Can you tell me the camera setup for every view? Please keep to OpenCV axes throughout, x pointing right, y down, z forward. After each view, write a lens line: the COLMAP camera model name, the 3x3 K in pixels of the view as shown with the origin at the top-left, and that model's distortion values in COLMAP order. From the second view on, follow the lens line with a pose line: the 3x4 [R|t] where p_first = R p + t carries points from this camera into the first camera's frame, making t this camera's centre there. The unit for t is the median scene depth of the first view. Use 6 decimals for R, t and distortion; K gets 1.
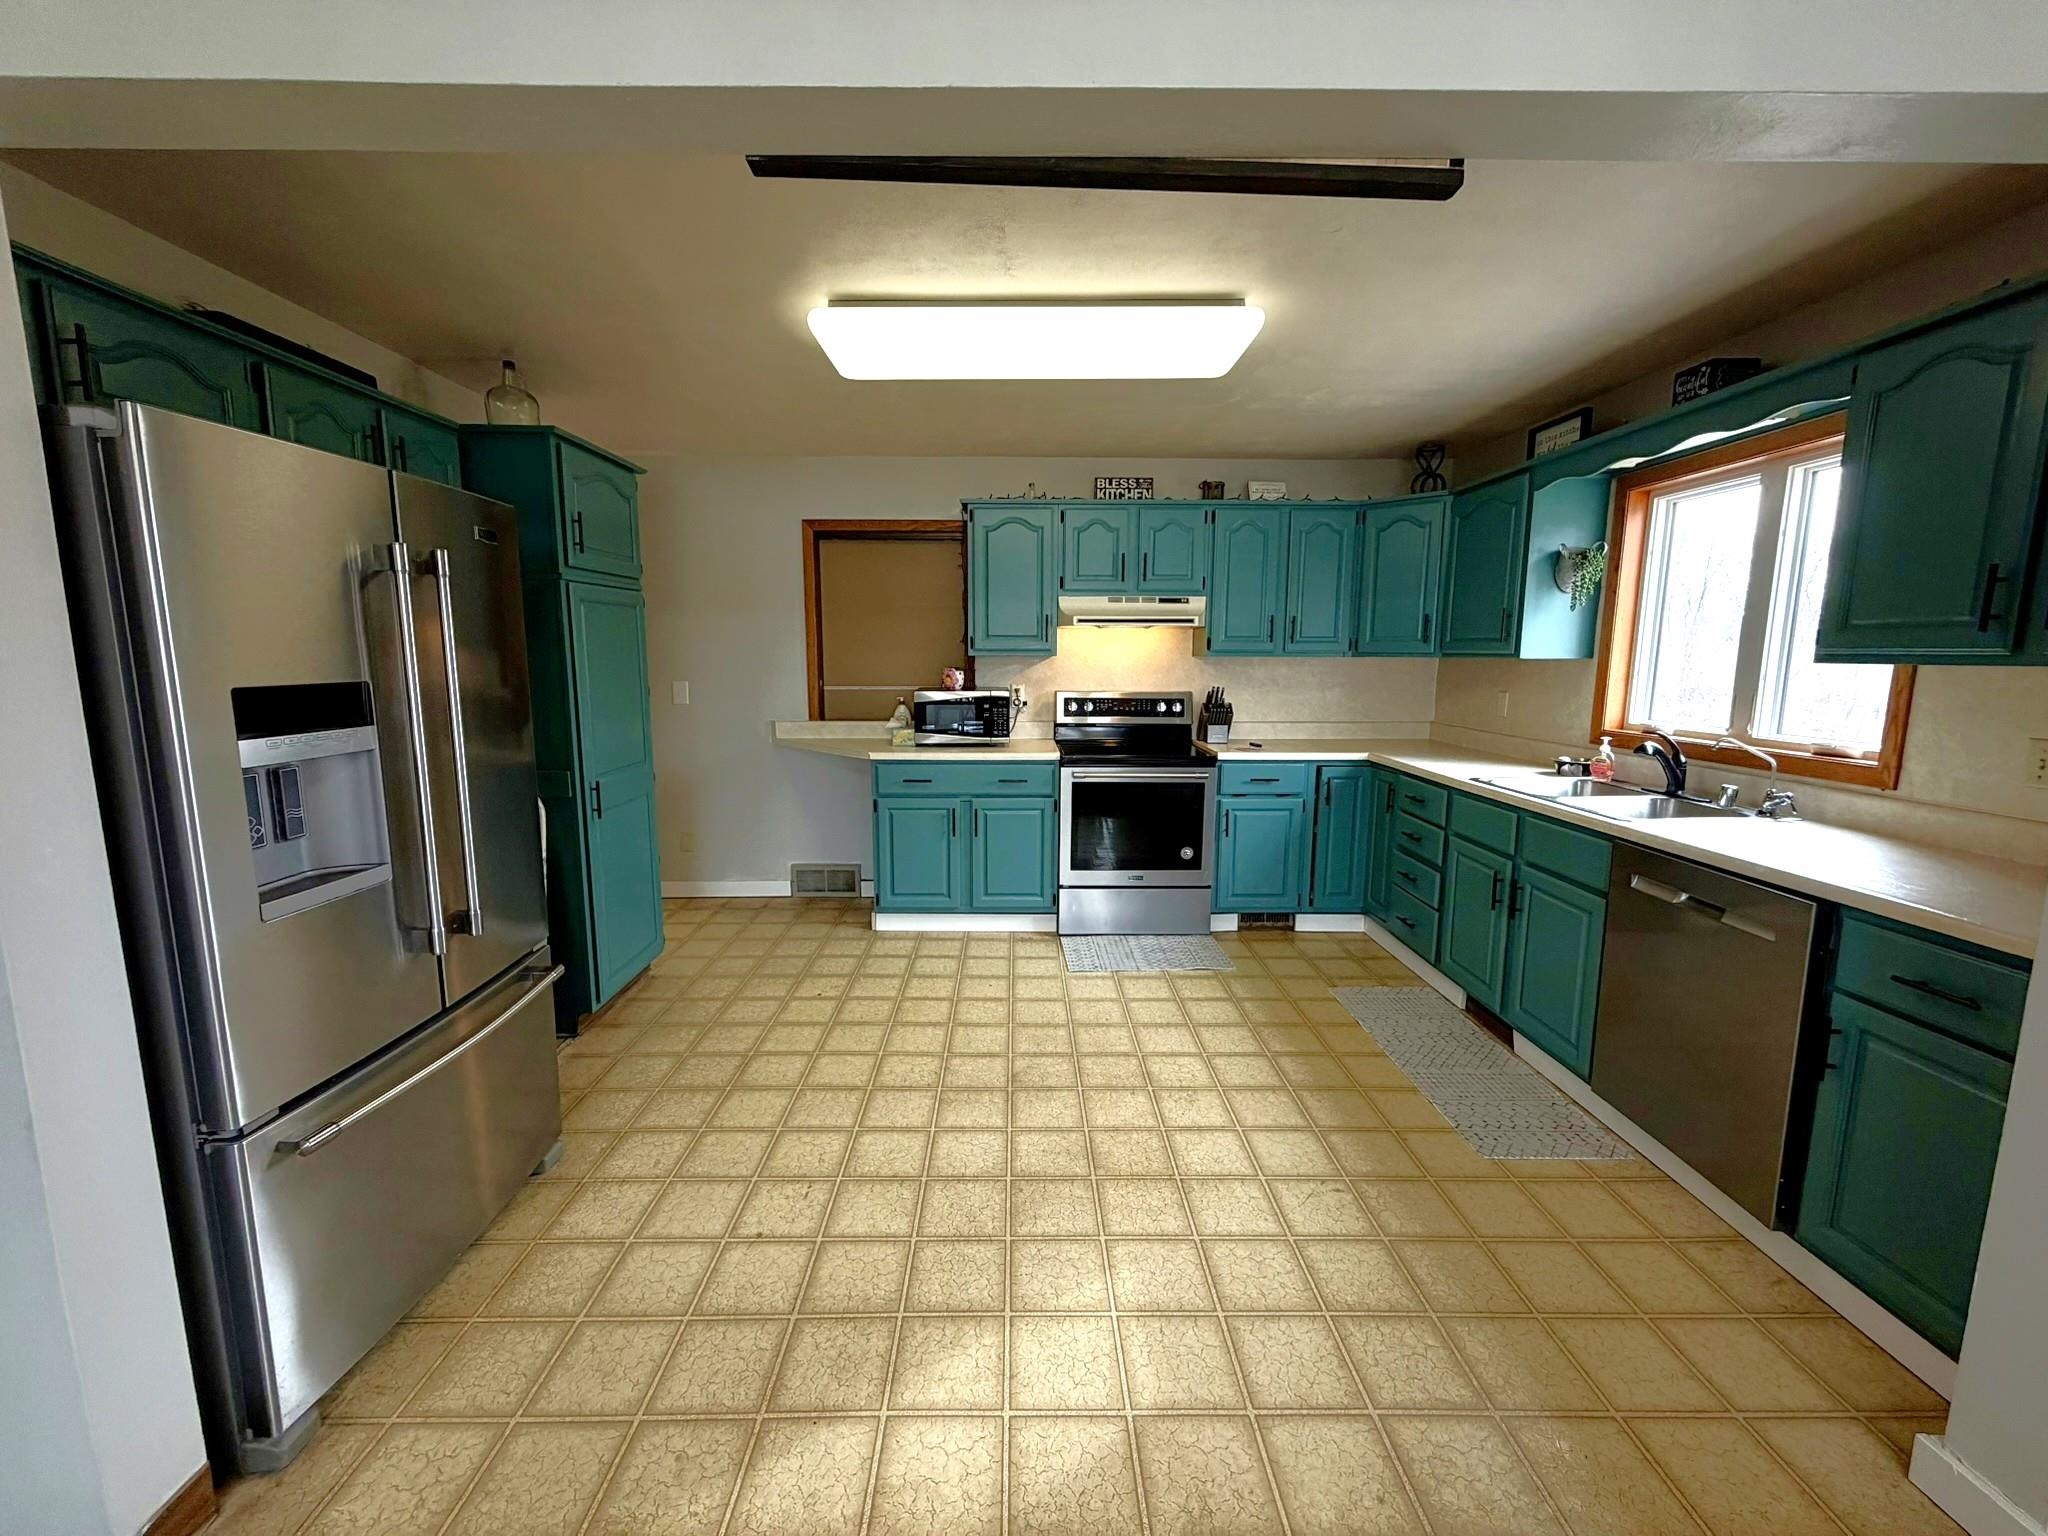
lens RADIAL K [[822.9, 0, 1008.9], [0, 822.9, 768.8], [0, 0, 1]] dist [0.001608, -0.001127]
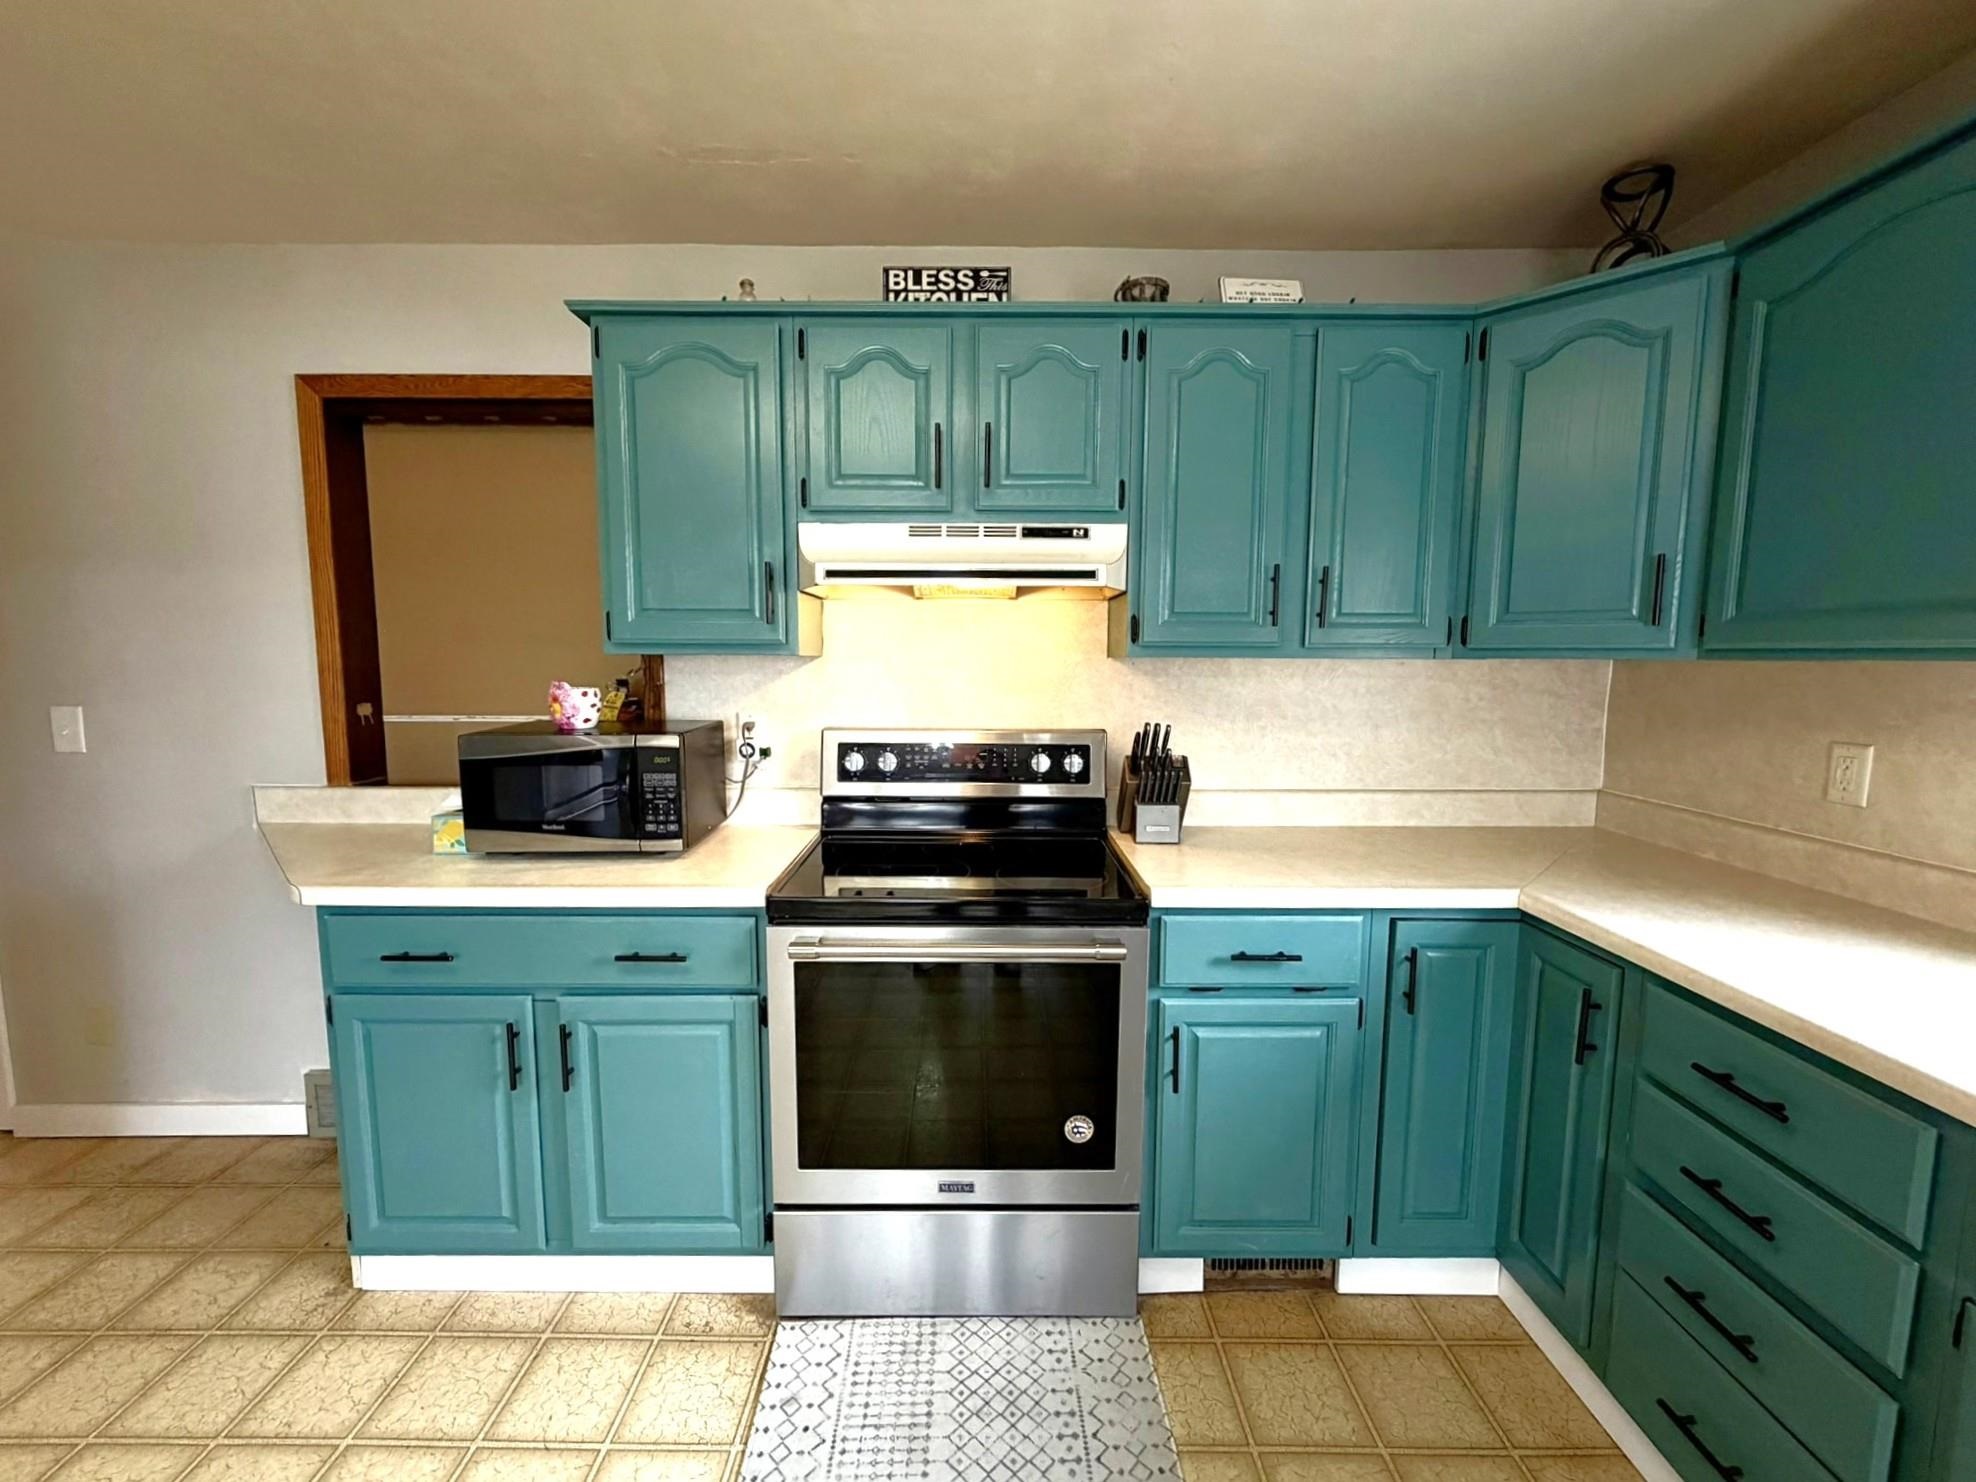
lens RADIAL K [[794.0, 0, 991.0], [0, 794.0, 747.5], [0, 0, 1]] dist [0.001608, -0.001127]
pose [[0.999998, 0.001066, 0.001895, 0.184626], [-0.001005, 0.999484, -0.032095, -0.082475], [-0.001928, 0.032093, 0.999483, 0.641212]]
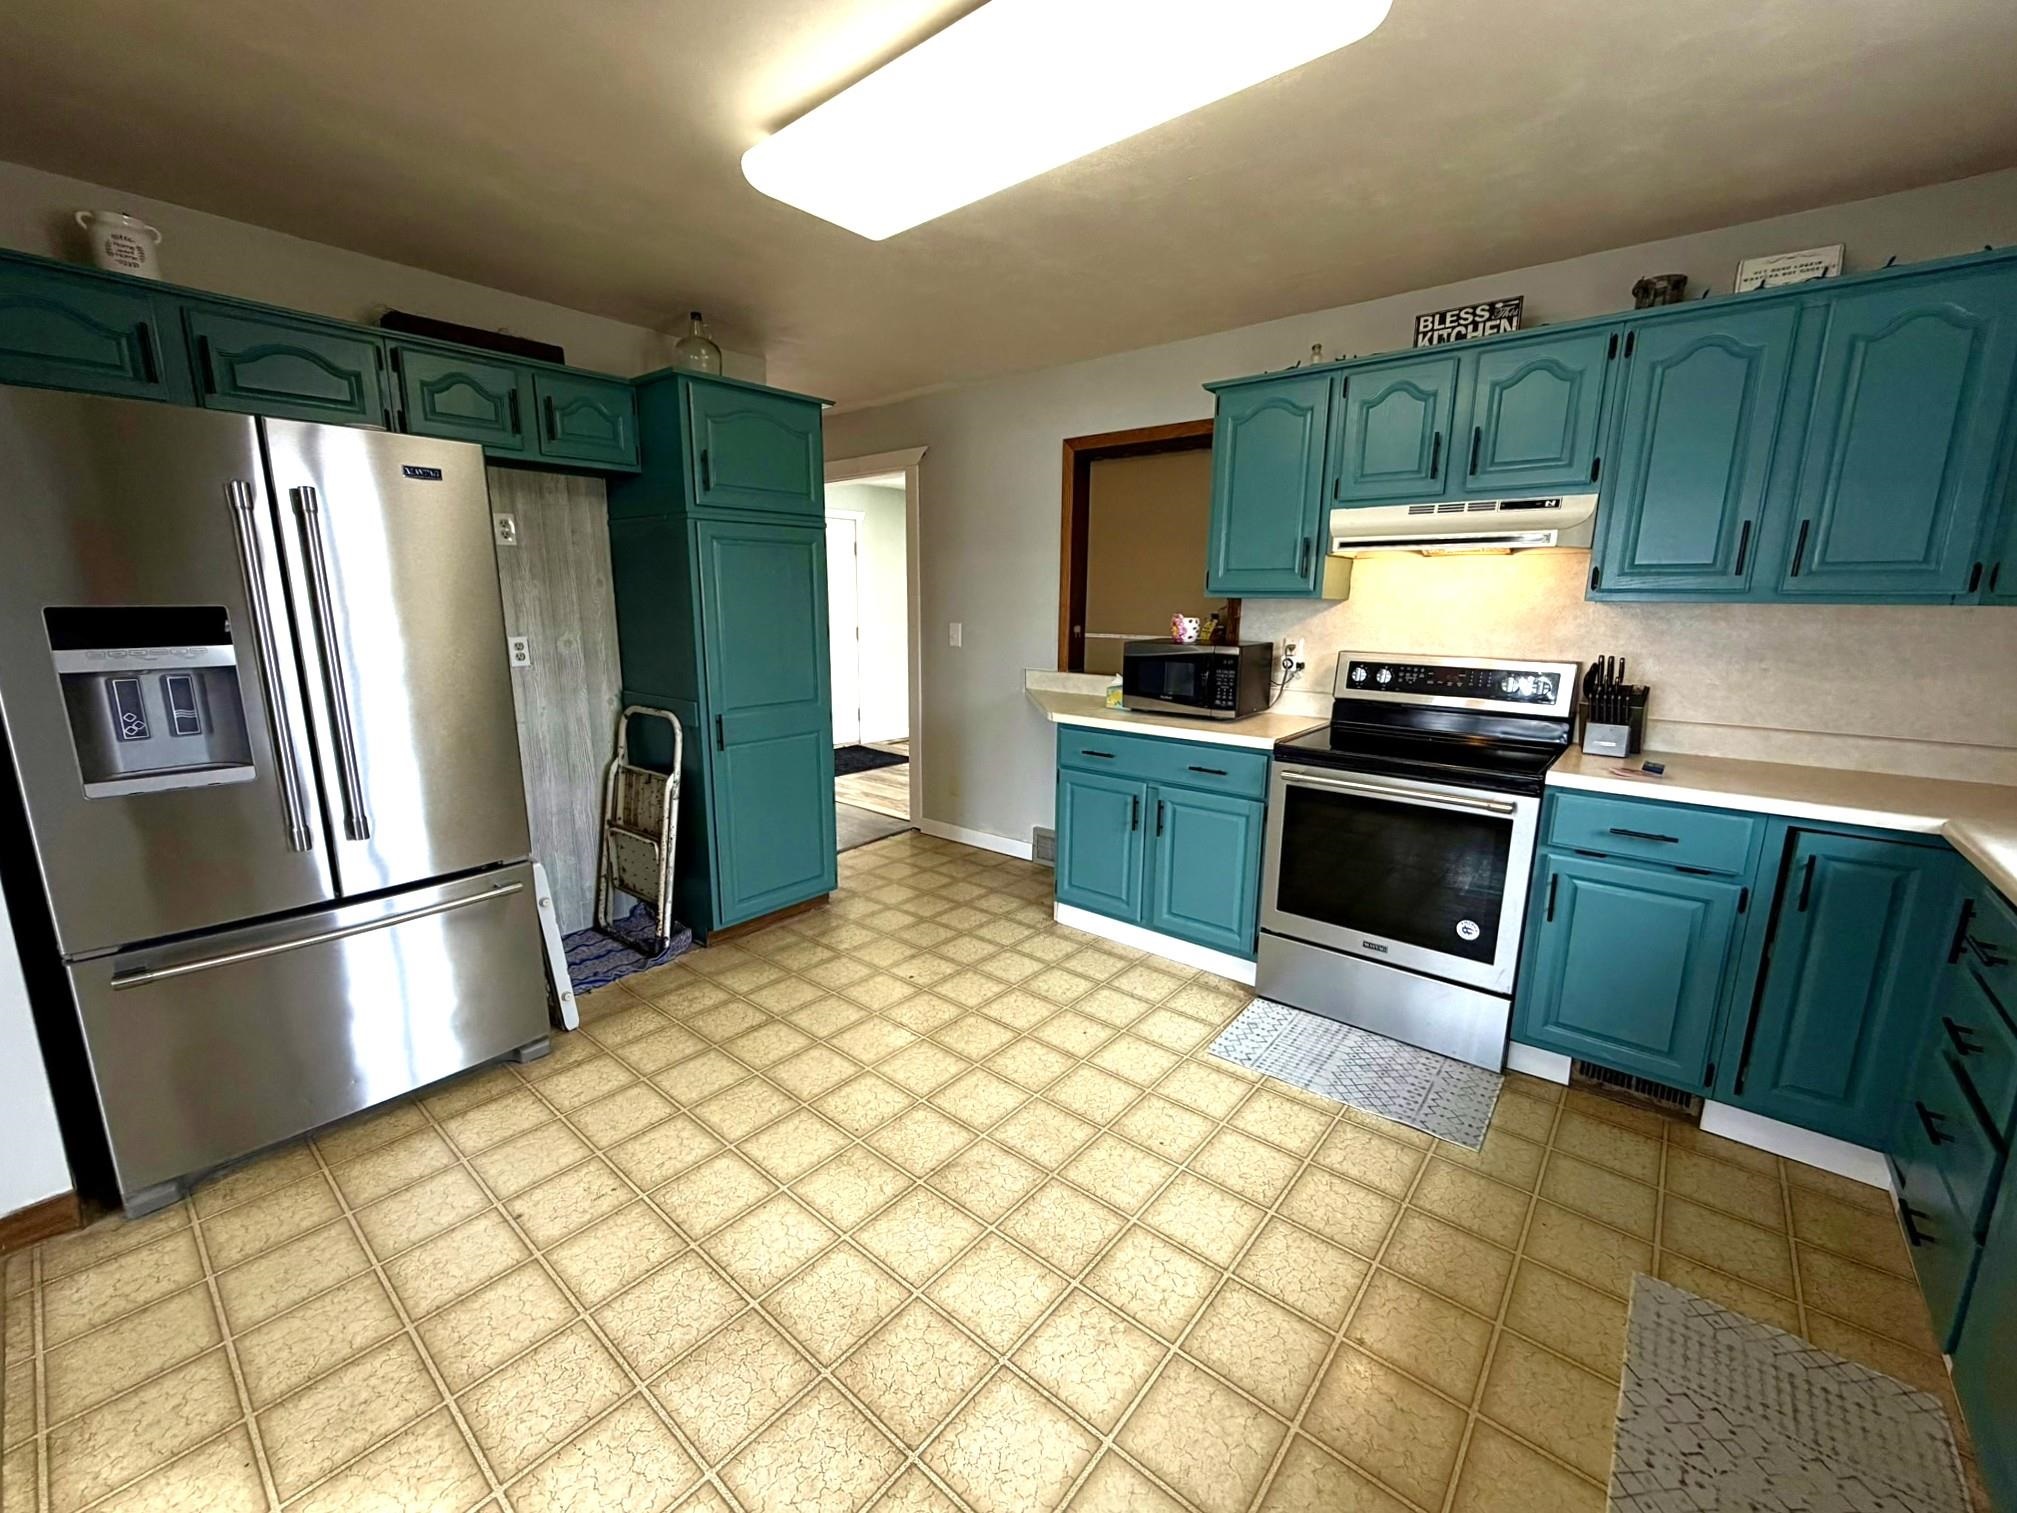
lens RADIAL K [[810.5, 0, 1002.4], [0, 810.5, 759.5], [0, 0, 1]] dist [0.001608, -0.001127]
pose [[0.762178, 0.131053, -0.633963, 0.341154], [-0.098145, 0.991367, 0.086942, -0.042408], [0.639884, -0.004045, 0.768460, 0.353824]]
